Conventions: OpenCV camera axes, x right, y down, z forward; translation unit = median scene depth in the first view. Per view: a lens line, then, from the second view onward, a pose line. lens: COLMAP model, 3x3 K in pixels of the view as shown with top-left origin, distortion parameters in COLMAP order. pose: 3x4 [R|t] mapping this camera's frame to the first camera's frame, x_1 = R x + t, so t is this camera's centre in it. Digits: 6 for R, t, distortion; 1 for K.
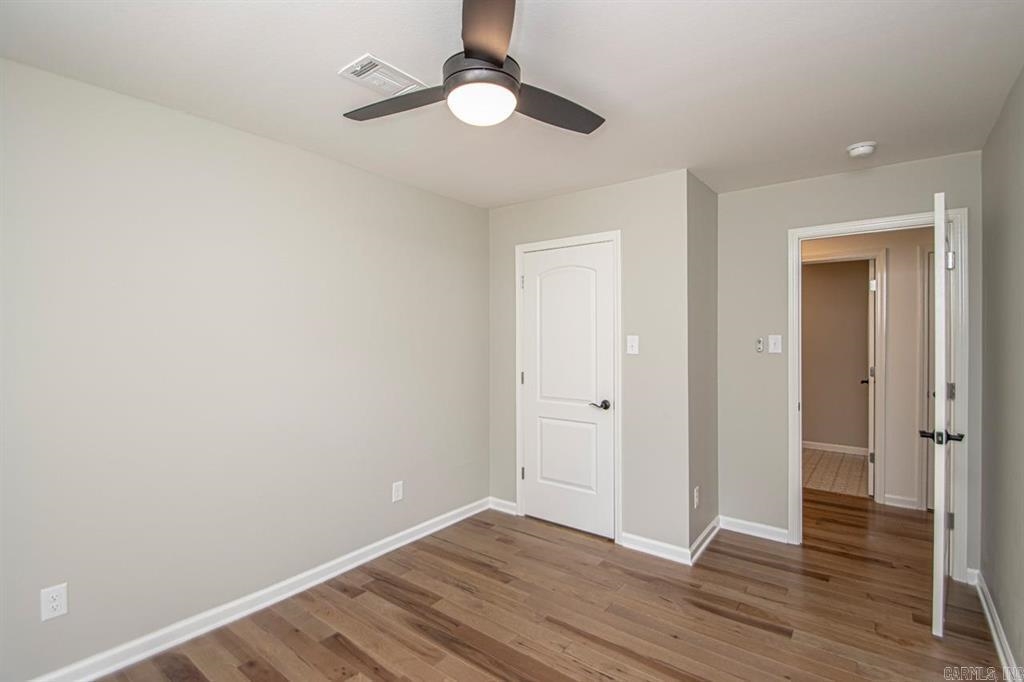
lens RADIAL K [[482.4, 0, 515.2], [0, 482.4, 344.5], [0, 0, 1]] dist [0.023384, -0.018617]
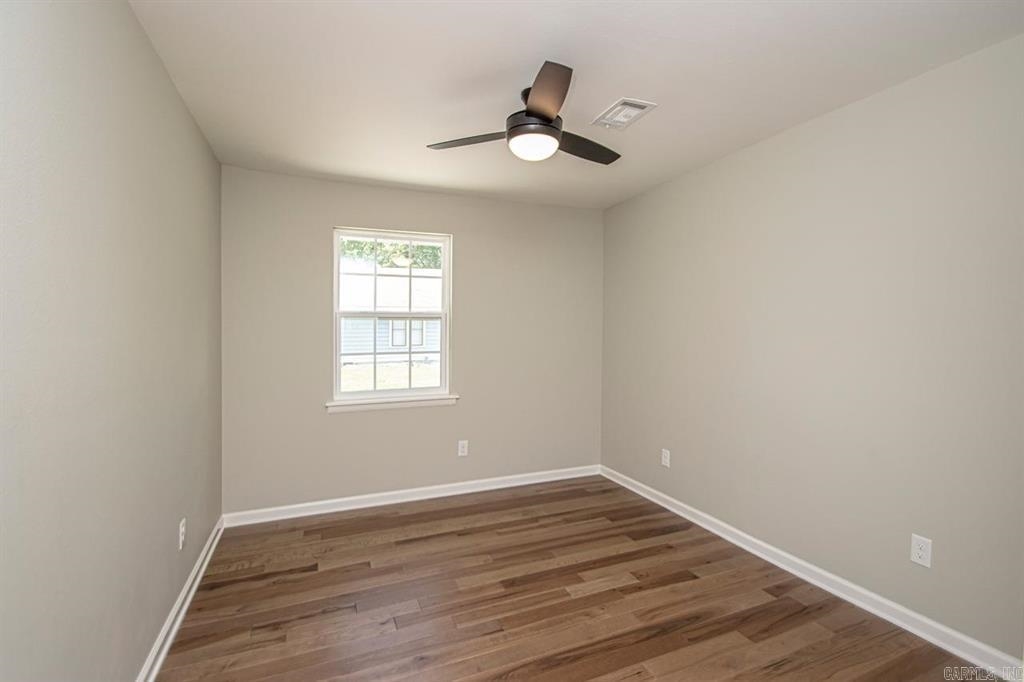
lens RADIAL K [[482.4, 0, 515.2], [0, 482.4, 344.5], [0, 0, 1]] dist [0.023384, -0.018617]
pose [[-0.496650, 0.032867, -0.867329, 0.737644], [-0.016089, 0.998762, 0.047060, 0.010105], [0.867802, 0.037327, -0.495506, 1.076998]]
